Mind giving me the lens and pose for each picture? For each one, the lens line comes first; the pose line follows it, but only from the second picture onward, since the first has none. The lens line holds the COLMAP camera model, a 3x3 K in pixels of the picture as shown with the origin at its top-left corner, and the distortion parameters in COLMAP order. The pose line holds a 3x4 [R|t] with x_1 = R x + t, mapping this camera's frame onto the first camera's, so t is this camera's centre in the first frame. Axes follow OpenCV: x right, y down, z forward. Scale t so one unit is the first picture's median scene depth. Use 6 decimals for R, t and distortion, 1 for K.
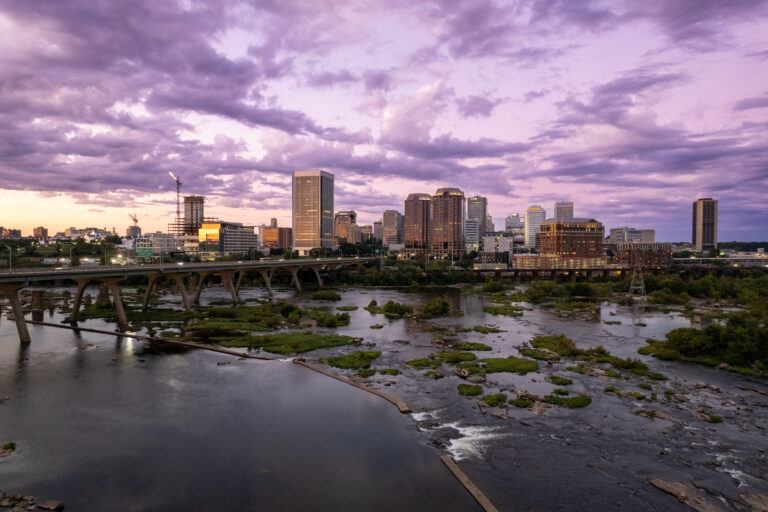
lens RADIAL K [[486.3, 0, 382.6], [0, 486.3, 250.4], [0, 0, 1]] dist [-0.055382, 0.041537]
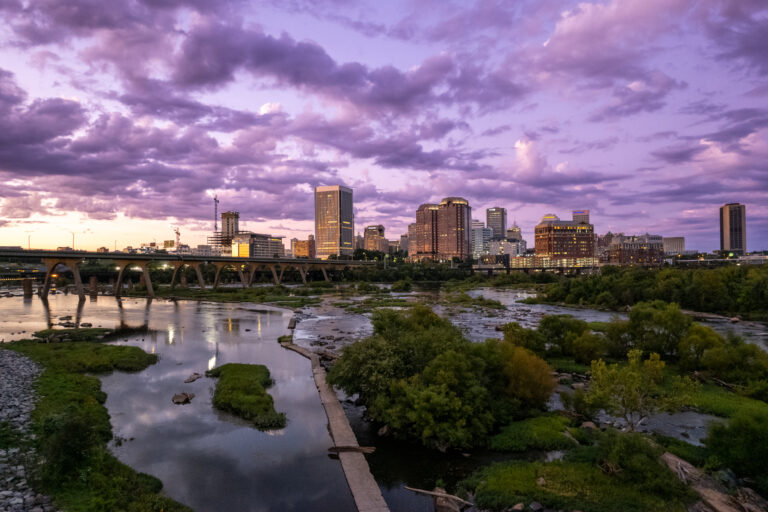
lens RADIAL K [[486.3, 0, 381.7], [0, 486.3, 257.5], [0, 0, 1]] dist [-0.055382, 0.041537]
pose [[0.995170, -0.016826, -0.096713, 0.179214], [0.014419, 0.999570, -0.025537, 0.071708], [0.097101, 0.024019, 0.994985, -0.212511]]
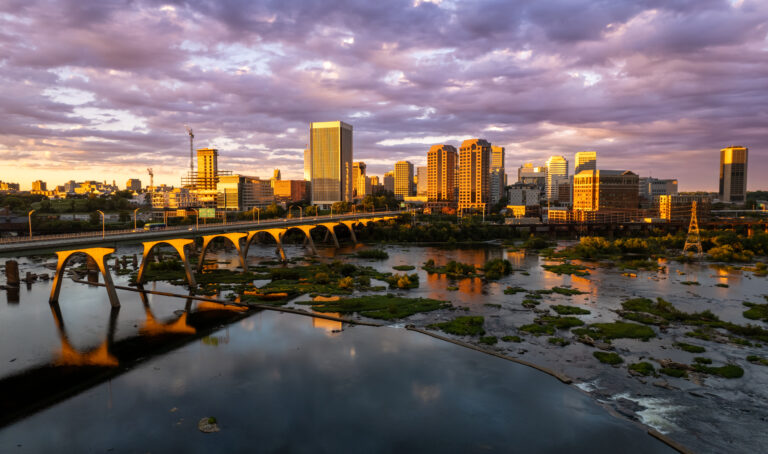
lens RADIAL K [[501.4, 0, 370.0], [0, 501.4, 226.4], [0, 0, 1]] dist [-0.039301, 0.018428]
pose [[0.999800, -0.005533, -0.019195, -0.127352], [0.006511, 0.998663, 0.051278, -0.017307], [0.018885, -0.051392, 0.998500, -0.009524]]
